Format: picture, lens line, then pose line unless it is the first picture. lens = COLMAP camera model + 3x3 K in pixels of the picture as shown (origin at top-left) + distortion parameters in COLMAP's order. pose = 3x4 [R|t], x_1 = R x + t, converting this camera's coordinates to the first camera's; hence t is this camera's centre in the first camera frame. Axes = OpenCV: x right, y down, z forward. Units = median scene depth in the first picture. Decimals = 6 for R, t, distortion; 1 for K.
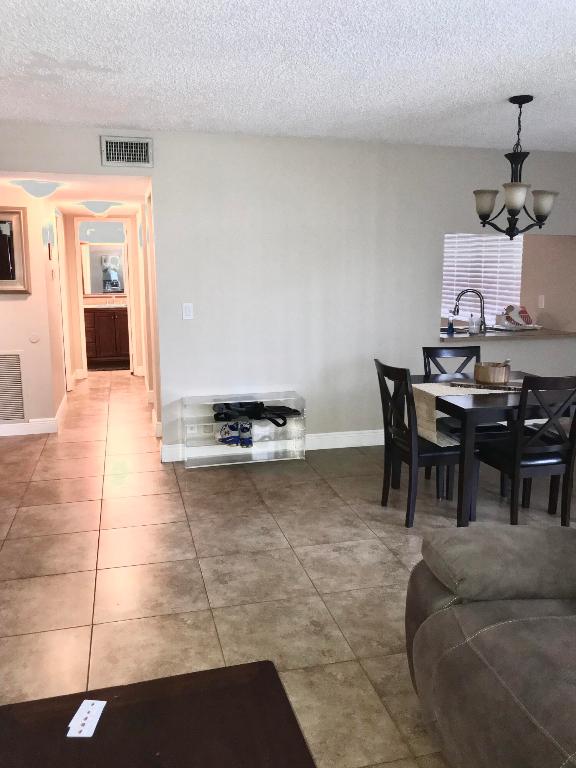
lens RADIAL K [[635.9, 0, 288.0], [0, 635.9, 384.0], [0, 0, 1]] dist [0.006813, -0.005254]
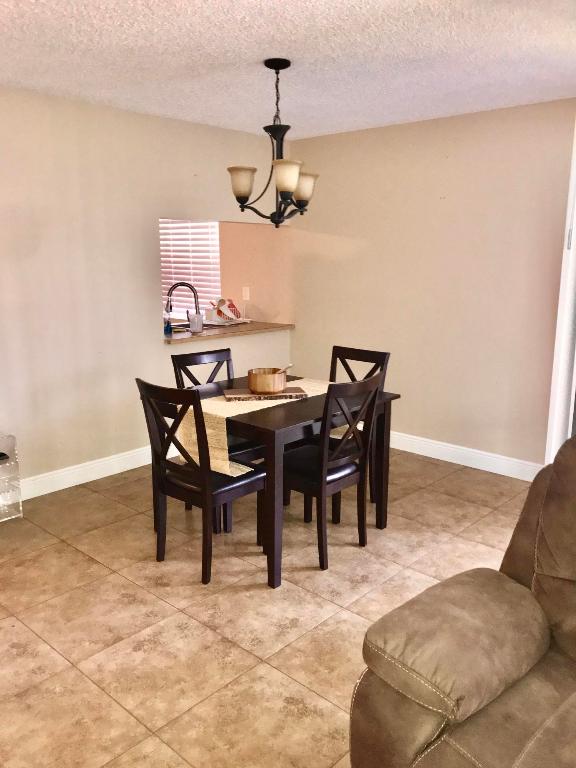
lens RADIAL K [[635.9, 0, 288.0], [0, 635.9, 384.0], [0, 0, 1]] dist [0.006813, -0.005254]
pose [[0.839043, -0.109789, 0.532873, -0.121983], [0.101310, 0.993826, 0.045241, -0.050191], [-0.534550, 0.016026, 0.844985, 0.255659]]
